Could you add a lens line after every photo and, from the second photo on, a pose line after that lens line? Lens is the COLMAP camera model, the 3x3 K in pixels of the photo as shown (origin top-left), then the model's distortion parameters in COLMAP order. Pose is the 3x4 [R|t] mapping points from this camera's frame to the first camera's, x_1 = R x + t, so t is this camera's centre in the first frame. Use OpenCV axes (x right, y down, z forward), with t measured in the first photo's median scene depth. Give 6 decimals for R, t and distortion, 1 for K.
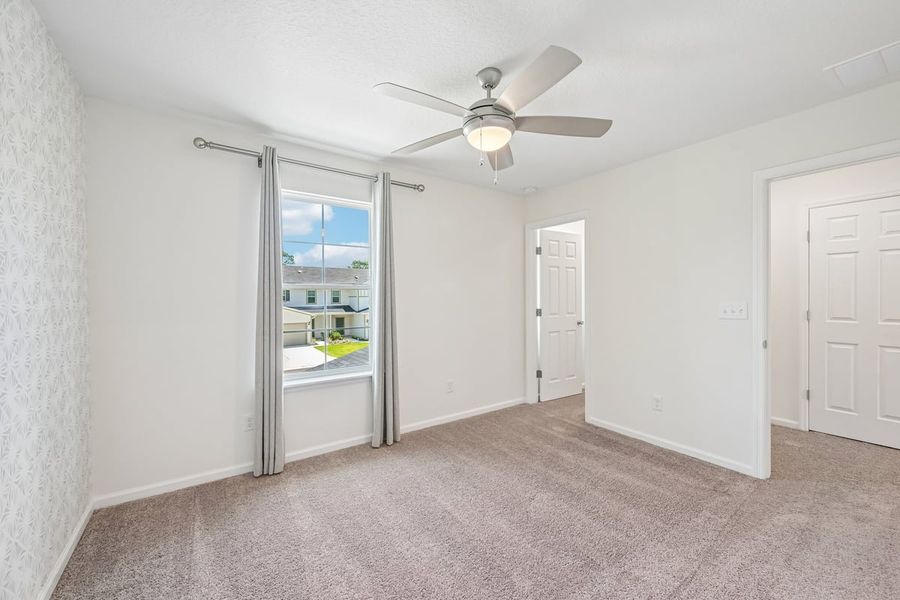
lens RADIAL K [[353.2, 0, 452.4], [0, 353.2, 300.0], [0, 0, 1]] dist [0.000148, -0.000006]
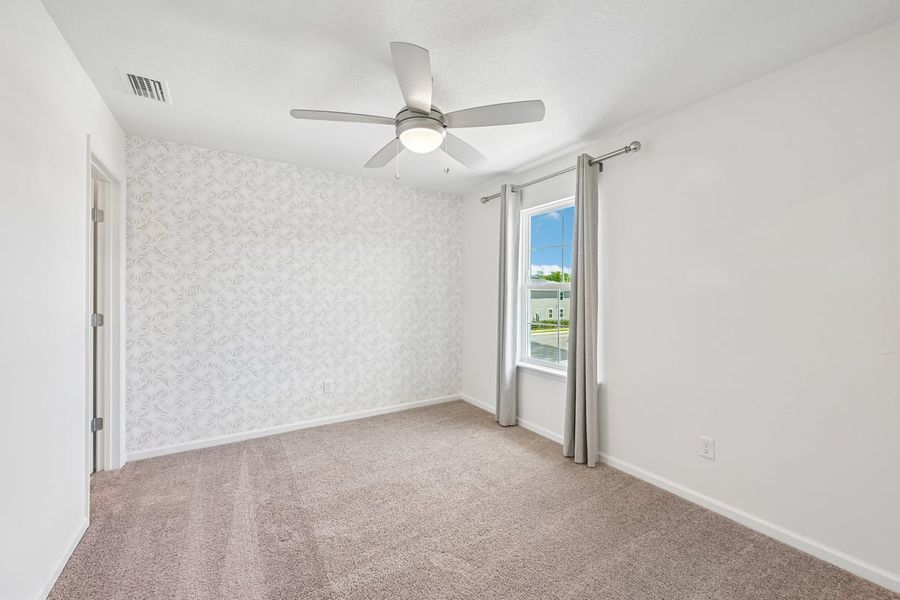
lens RADIAL K [[353.2, 0, 452.4], [0, 353.2, 300.0], [0, 0, 1]] dist [0.000148, -0.000006]
pose [[-0.035604, 0.014598, -0.999259, 0.718334], [-0.015452, 0.999766, 0.015156, -0.005939], [0.999247, 0.015980, -0.035370, 0.715737]]
